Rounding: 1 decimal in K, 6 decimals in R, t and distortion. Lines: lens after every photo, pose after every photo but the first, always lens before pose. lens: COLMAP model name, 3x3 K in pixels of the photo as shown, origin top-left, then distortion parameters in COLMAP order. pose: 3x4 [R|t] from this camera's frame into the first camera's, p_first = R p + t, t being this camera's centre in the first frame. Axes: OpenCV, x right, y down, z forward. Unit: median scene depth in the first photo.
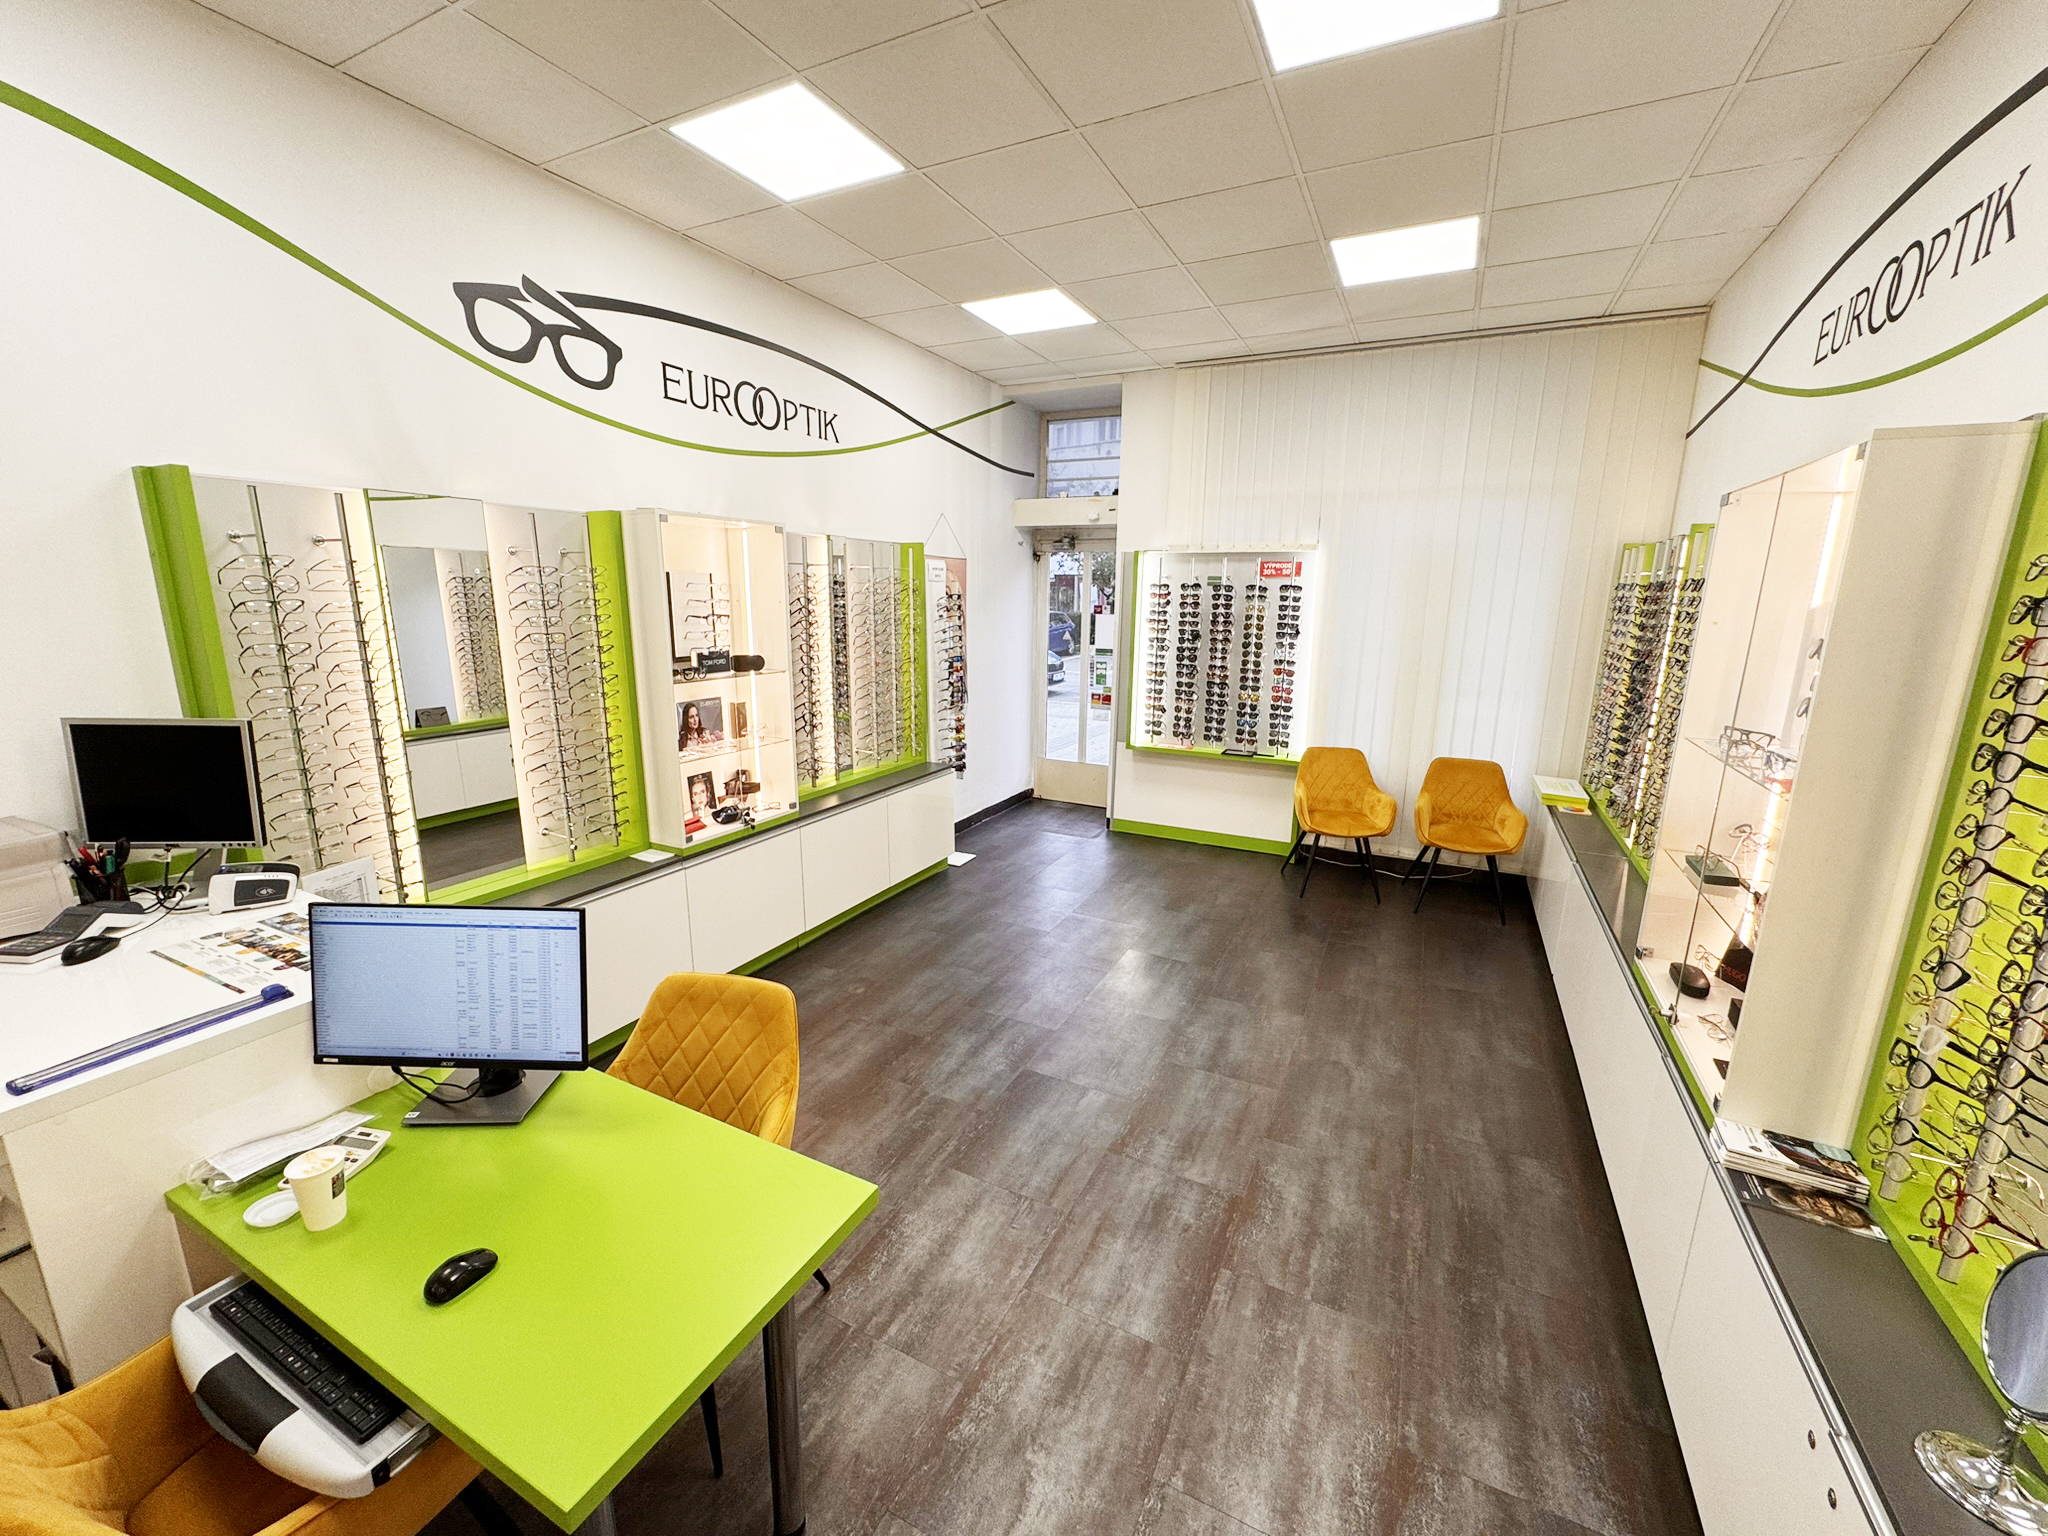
lens RADIAL K [[816.0, 0, 1014.1], [0, 816.0, 769.1], [0, 0, 1]] dist [-0.001704, -0.000061]
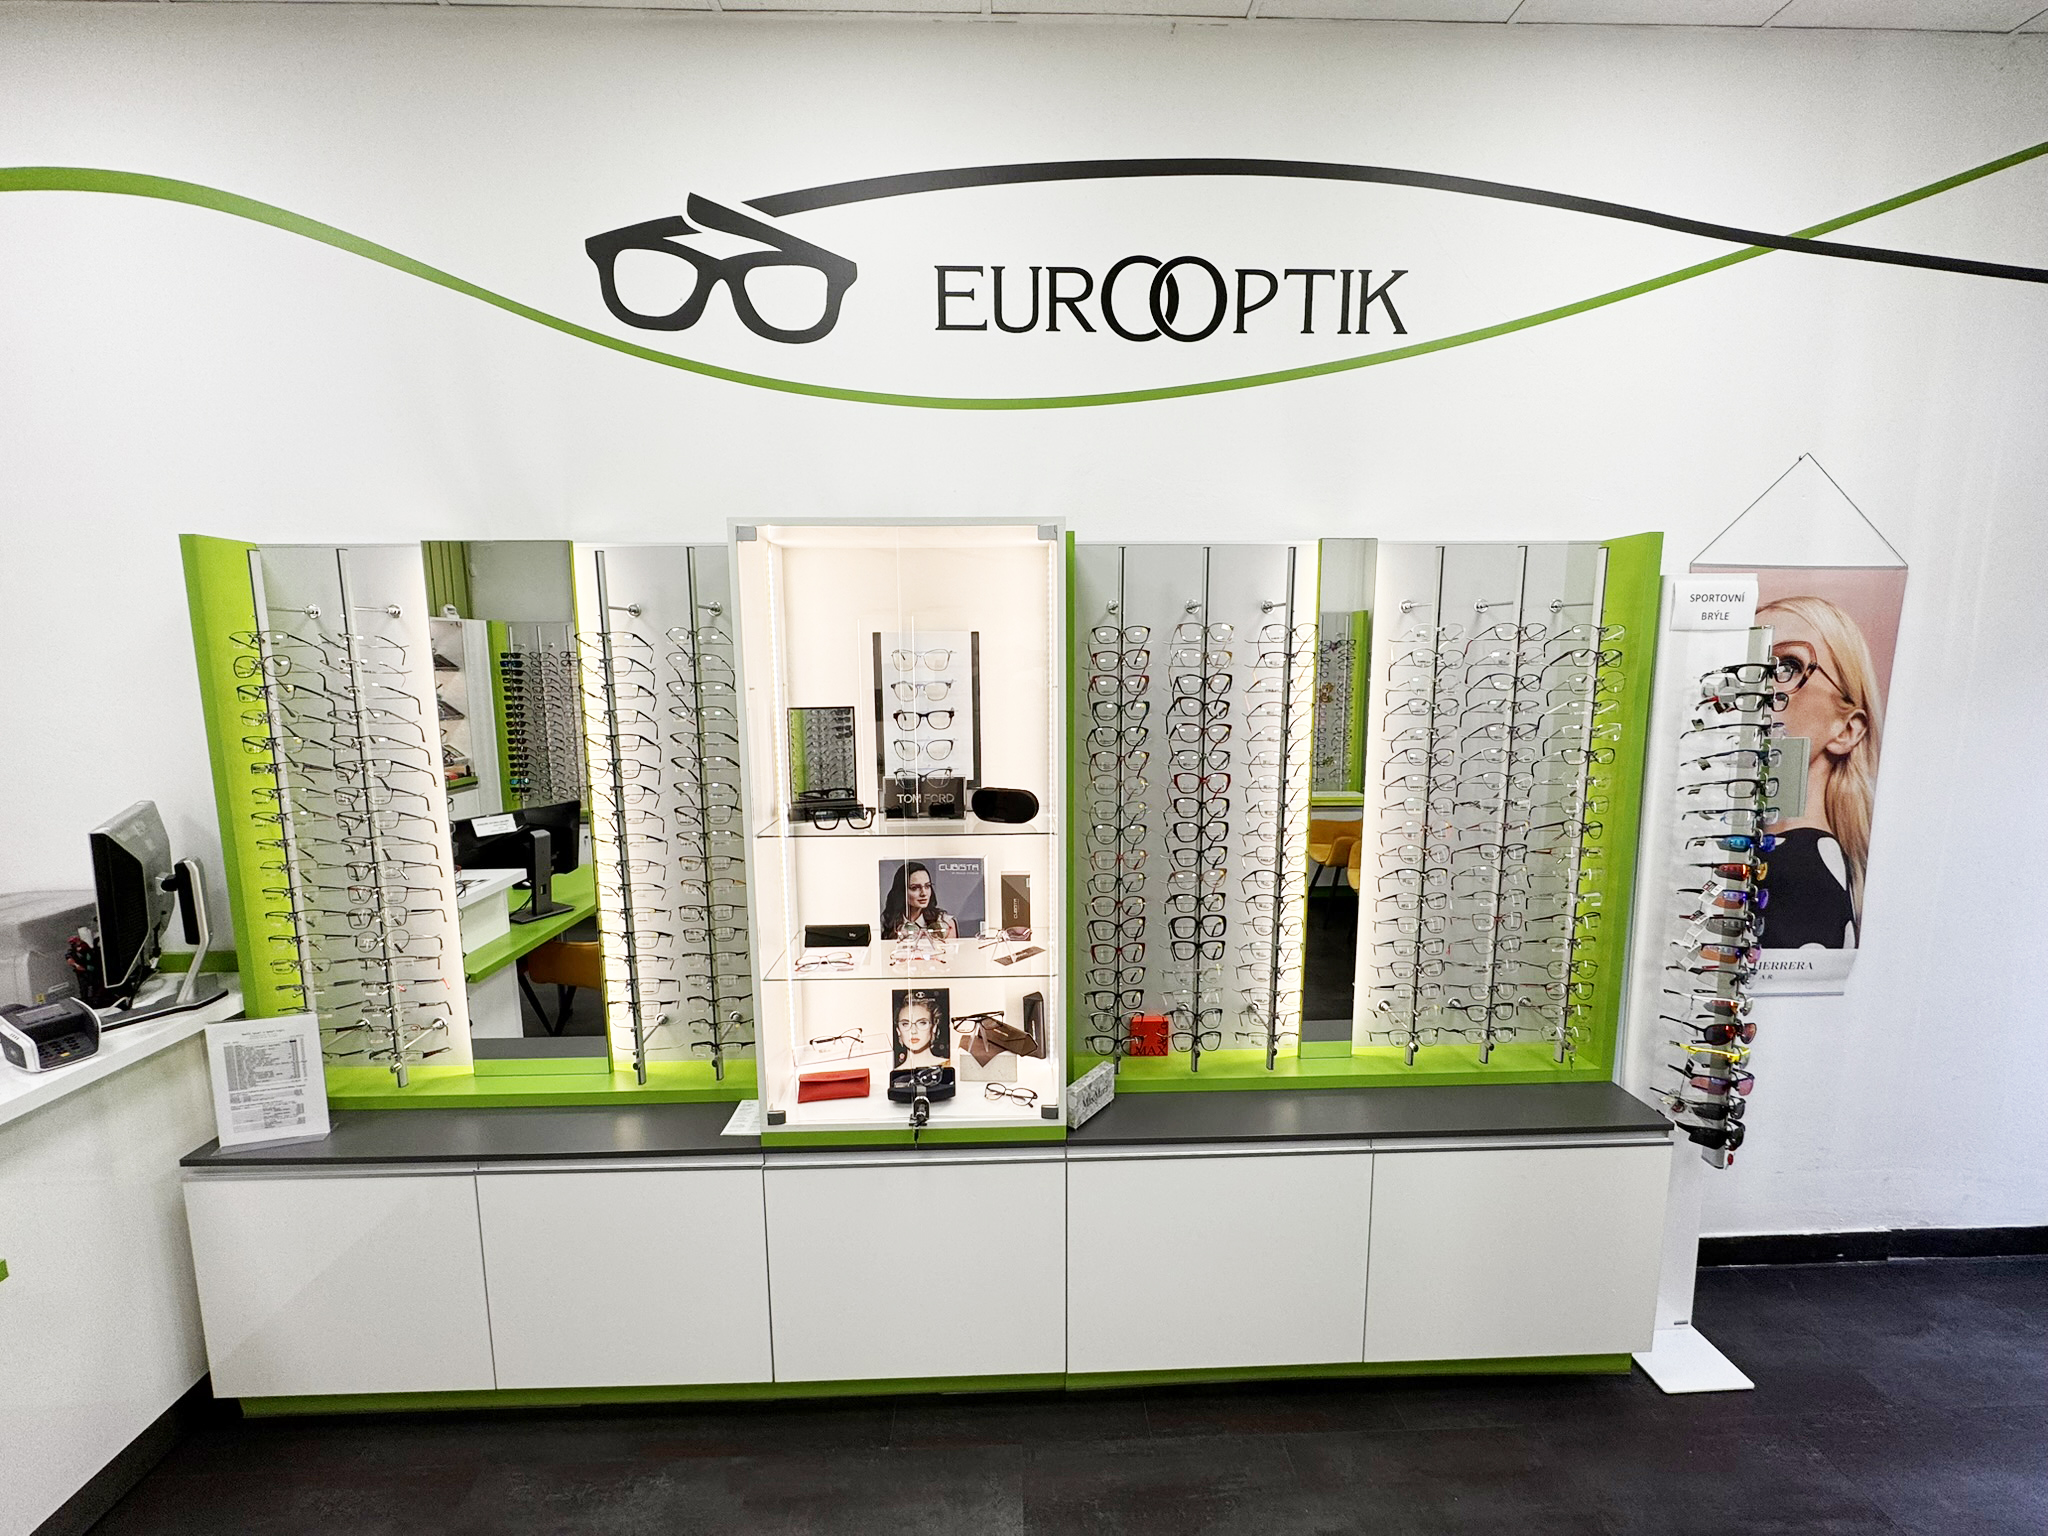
lens RADIAL K [[816.0, 0, 1014.1], [0, 816.0, 769.1], [0, 0, 1]] dist [-0.001704, -0.000061]
pose [[0.487765, 0.101937, -0.867003, 0.110366], [-0.173895, 0.984601, 0.017933, -0.161350], [0.855480, 0.142021, 0.497980, 0.748917]]
